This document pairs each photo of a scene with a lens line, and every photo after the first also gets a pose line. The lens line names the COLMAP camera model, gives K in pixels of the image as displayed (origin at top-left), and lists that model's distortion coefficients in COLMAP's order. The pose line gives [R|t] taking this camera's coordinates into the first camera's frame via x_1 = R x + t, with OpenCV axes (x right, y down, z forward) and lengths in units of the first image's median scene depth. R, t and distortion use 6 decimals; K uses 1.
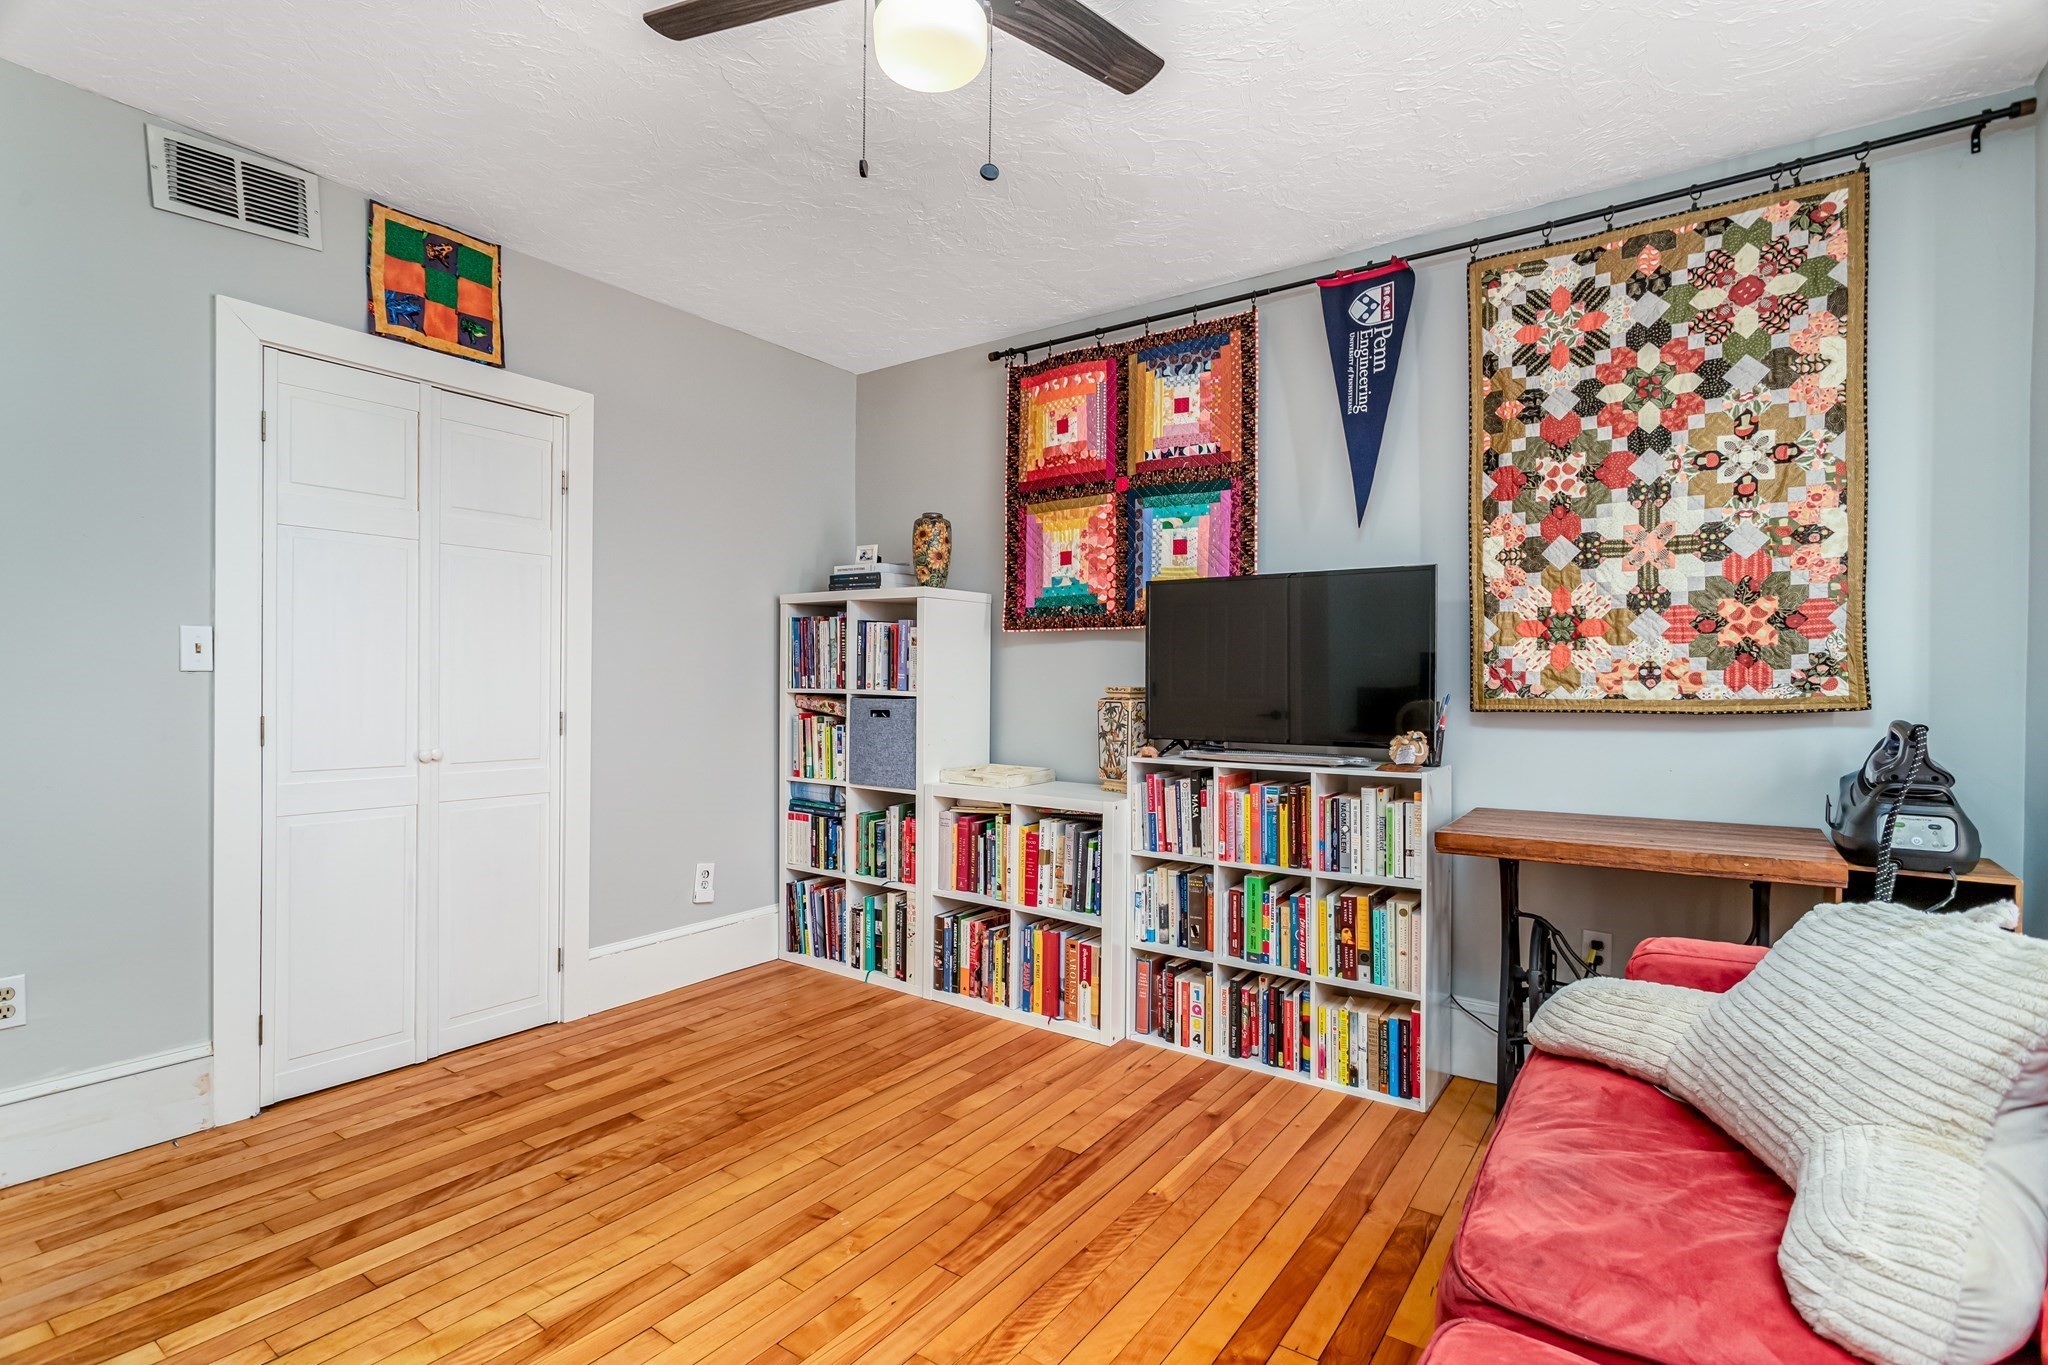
lens RADIAL K [[975.0, 0, 1008.8], [0, 975.0, 688.1], [0, 0, 1]] dist [-0.001275, 0.002245]
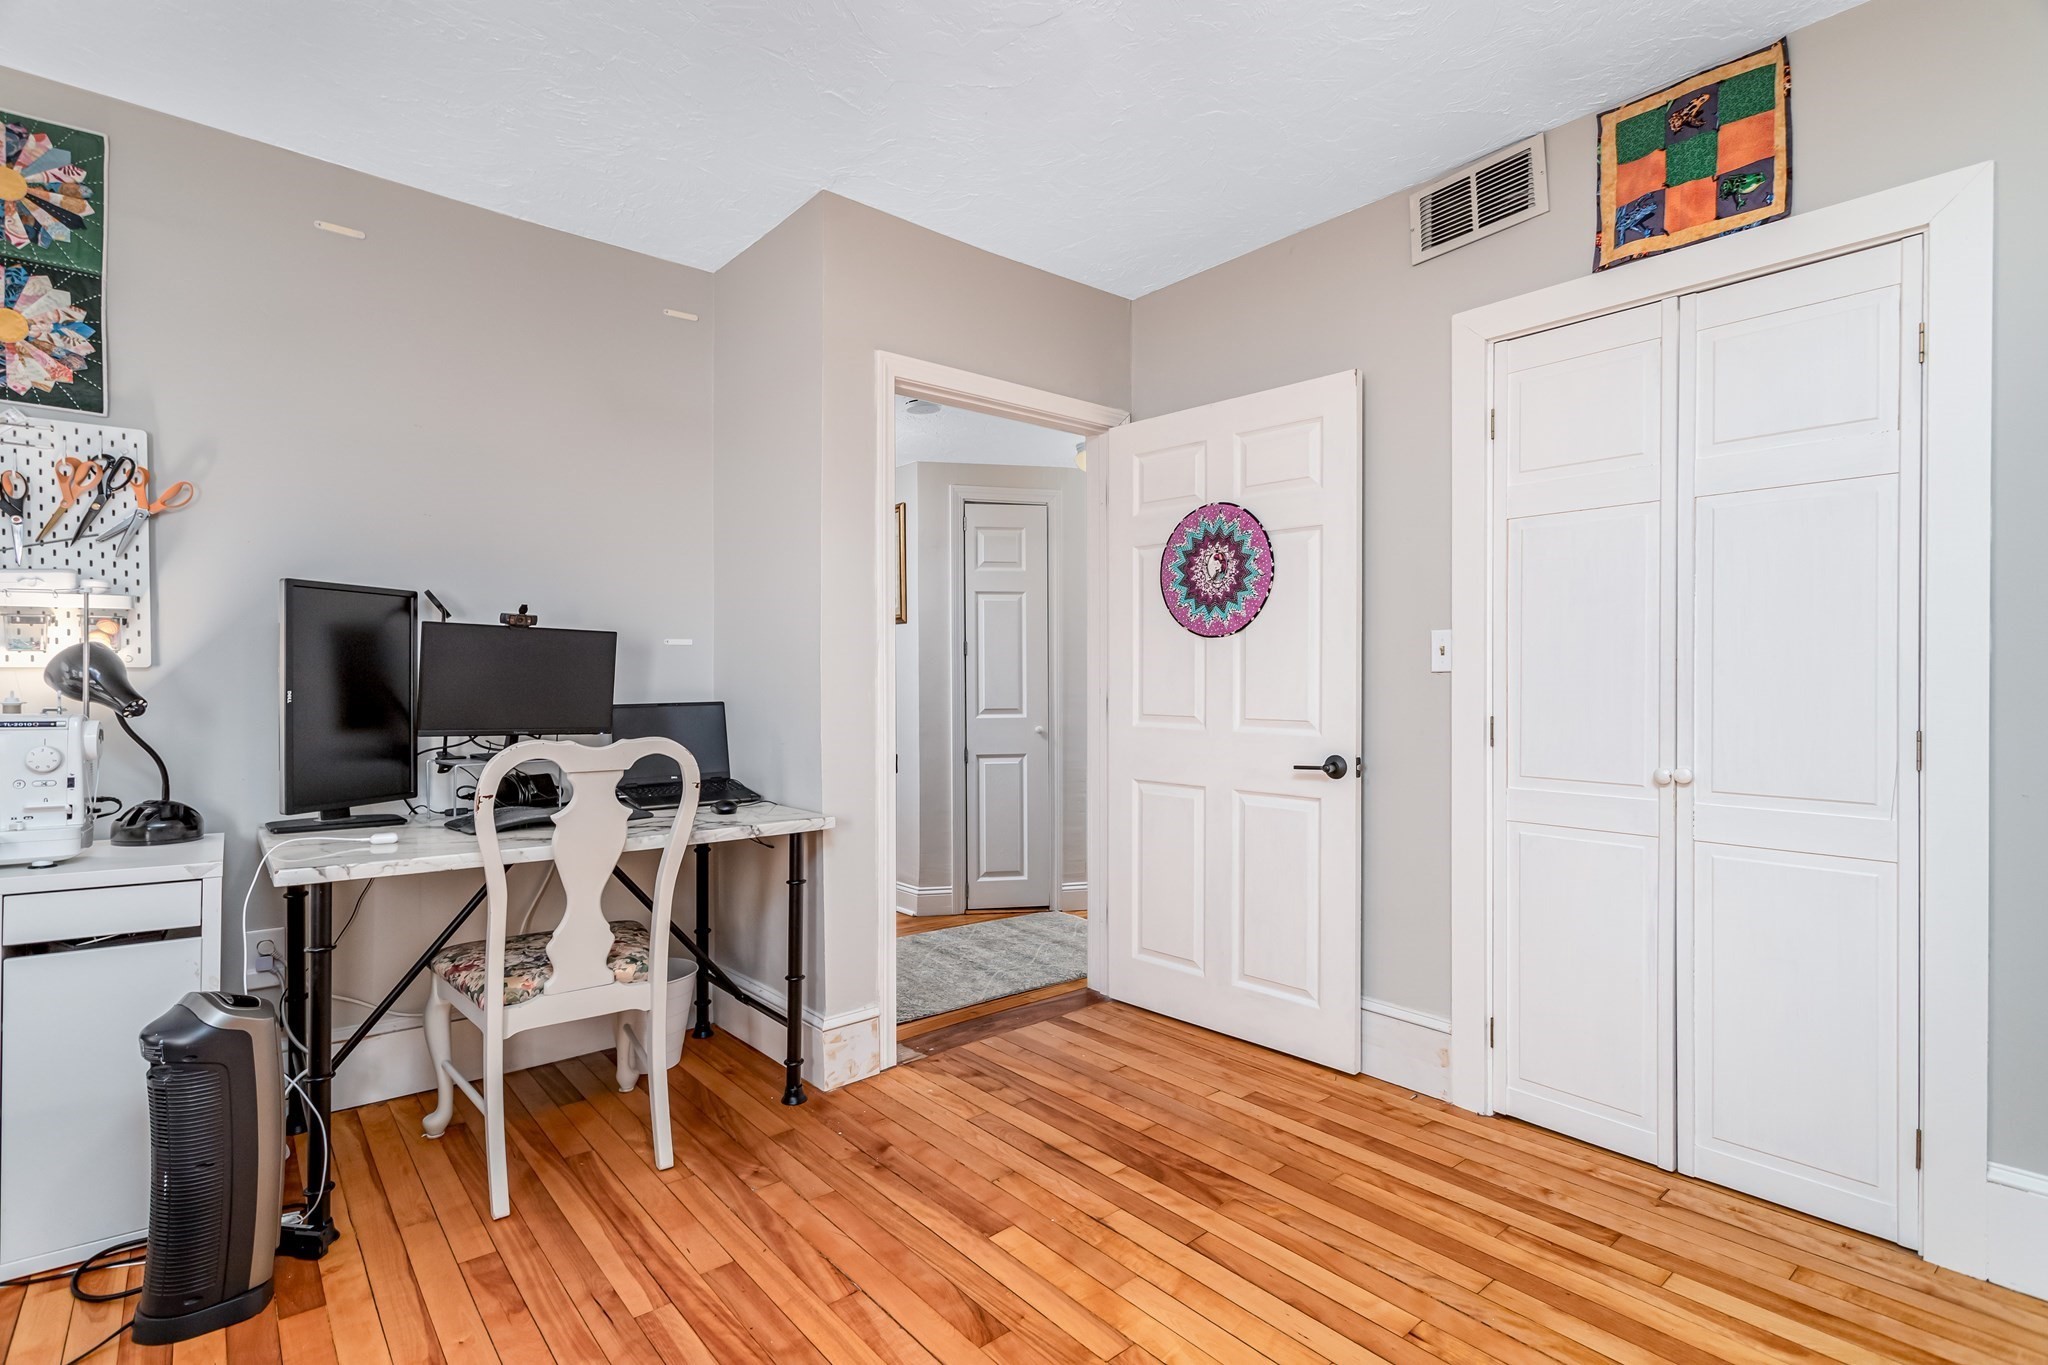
lens RADIAL K [[975.0, 0, 1008.1], [0, 975.0, 680.0], [0, 0, 1]] dist [-0.001275, 0.002245]
pose [[-0.247972, -0.006458, -0.968746, 0.293114], [-0.006158, 0.999968, -0.005089, 0.000179], [0.968748, 0.004704, -0.248003, 0.708922]]
